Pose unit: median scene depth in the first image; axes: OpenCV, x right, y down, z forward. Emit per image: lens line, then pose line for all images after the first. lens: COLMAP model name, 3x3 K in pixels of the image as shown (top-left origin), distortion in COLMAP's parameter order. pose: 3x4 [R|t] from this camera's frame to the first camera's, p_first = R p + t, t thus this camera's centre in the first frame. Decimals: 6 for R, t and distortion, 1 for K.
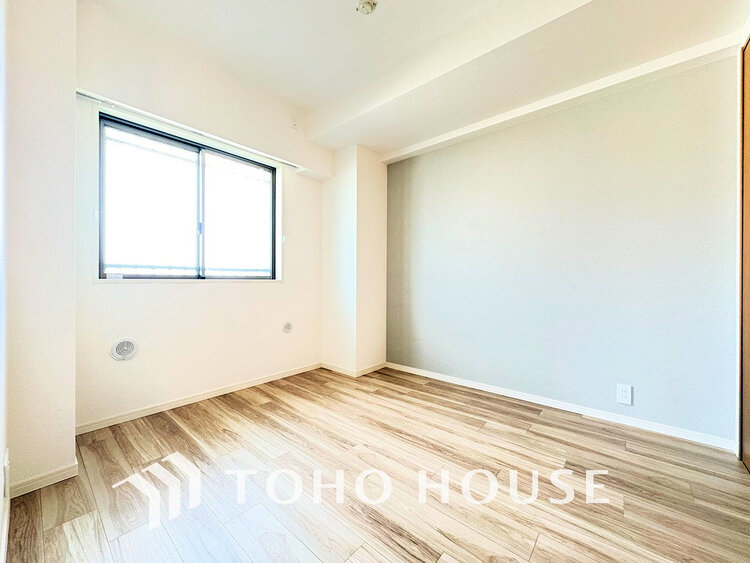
lens RADIAL K [[298.6, 0, 373.2], [0, 298.6, 280.9], [0, 0, 1]] dist [-0.002894, -0.000088]
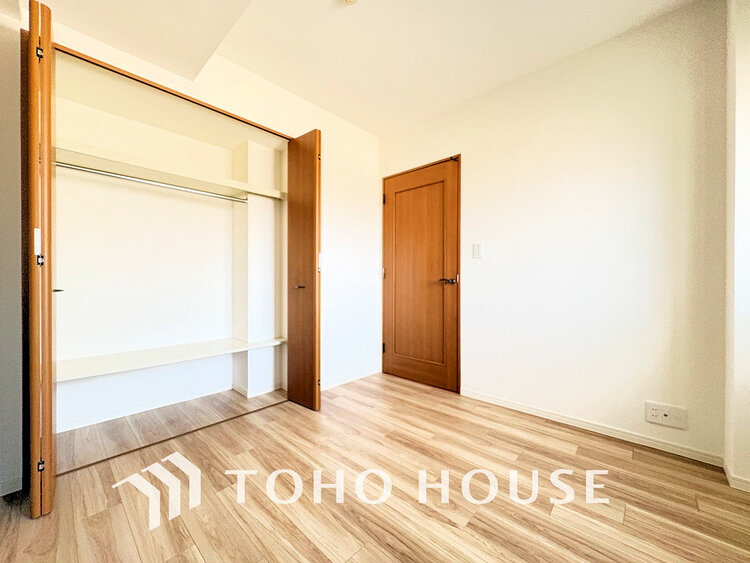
lens RADIAL K [[298.6, 0, 376.7], [0, 298.6, 282.5], [0, 0, 1]] dist [-0.002894, -0.000088]
pose [[-0.999241, -0.005259, 0.038593, 0.132024], [-0.005119, 0.999980, 0.003724, -0.026767], [-0.038612, 0.003524, -0.999248, 1.705540]]
